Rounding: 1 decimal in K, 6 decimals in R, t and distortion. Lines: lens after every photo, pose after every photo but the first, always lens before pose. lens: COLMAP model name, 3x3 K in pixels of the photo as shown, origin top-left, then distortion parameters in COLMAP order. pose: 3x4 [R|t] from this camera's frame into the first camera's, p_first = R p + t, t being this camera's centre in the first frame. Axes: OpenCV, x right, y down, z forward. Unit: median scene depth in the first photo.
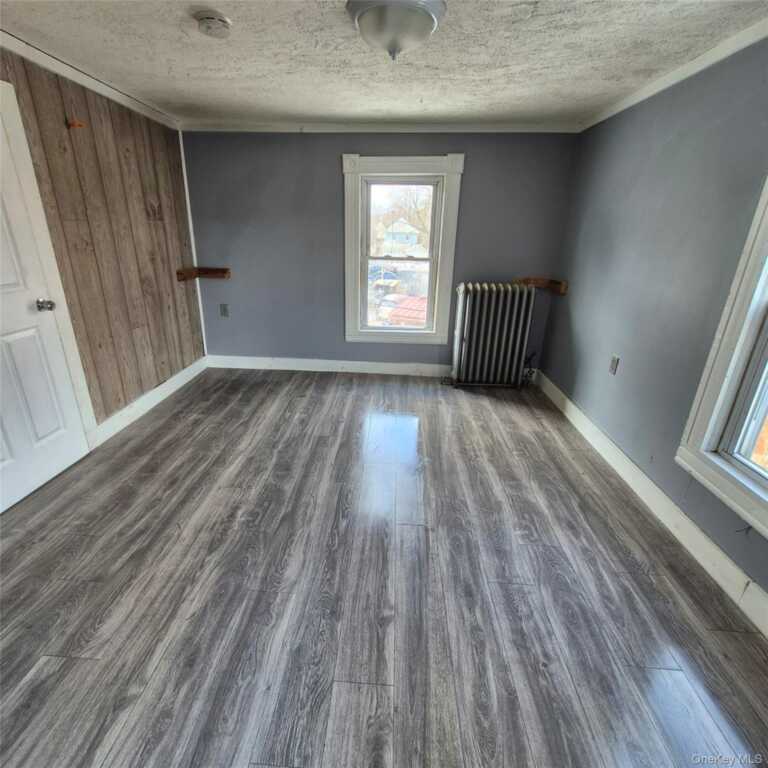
lens RADIAL K [[401.6, 0, 381.8], [0, 401.6, 380.1], [0, 0, 1]] dist [0.006507, -0.002148]
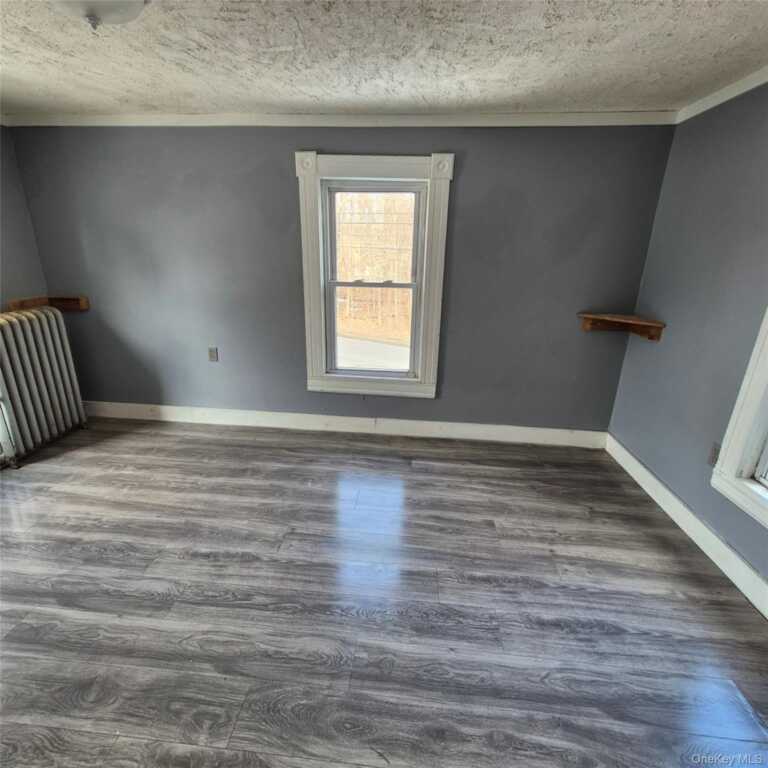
lens RADIAL K [[401.6, 0, 370.1], [0, 401.6, 380.3], [0, 0, 1]] dist [0.006507, -0.002148]
pose [[0.059609, -0.341085, 0.938141, -0.791937], [0.335198, 0.892081, 0.303040, -0.253615], [-0.940260, 0.296399, 0.167507, 0.563655]]
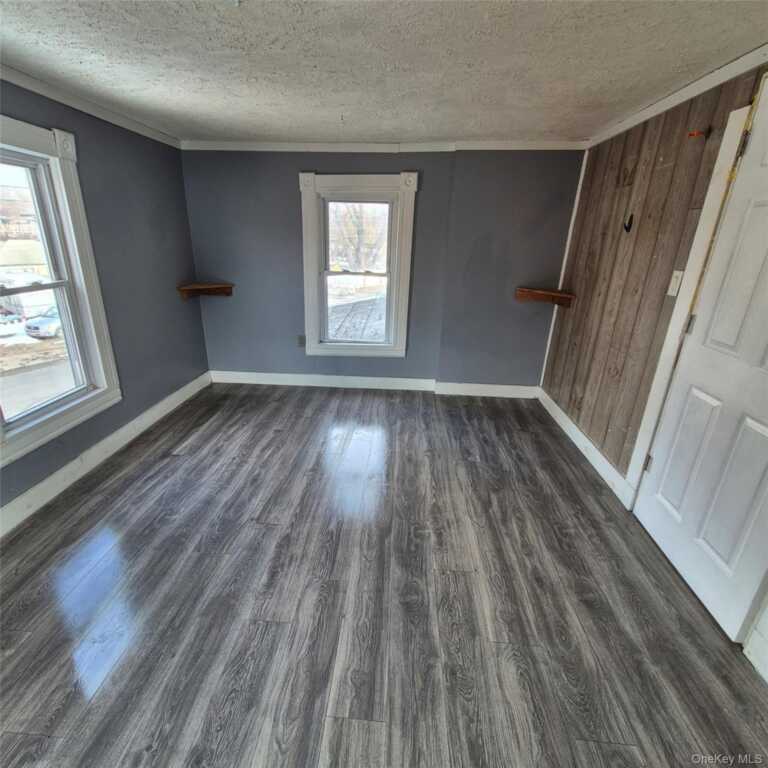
lens RADIAL K [[401.6, 0, 376.2], [0, 401.6, 377.0], [0, 0, 1]] dist [0.006507, -0.002148]
pose [[-0.998034, -0.061765, 0.010596, -0.220369], [-0.040503, 0.764783, 0.643013, -0.715524], [-0.047820, 0.641320, -0.765782, 1.731449]]
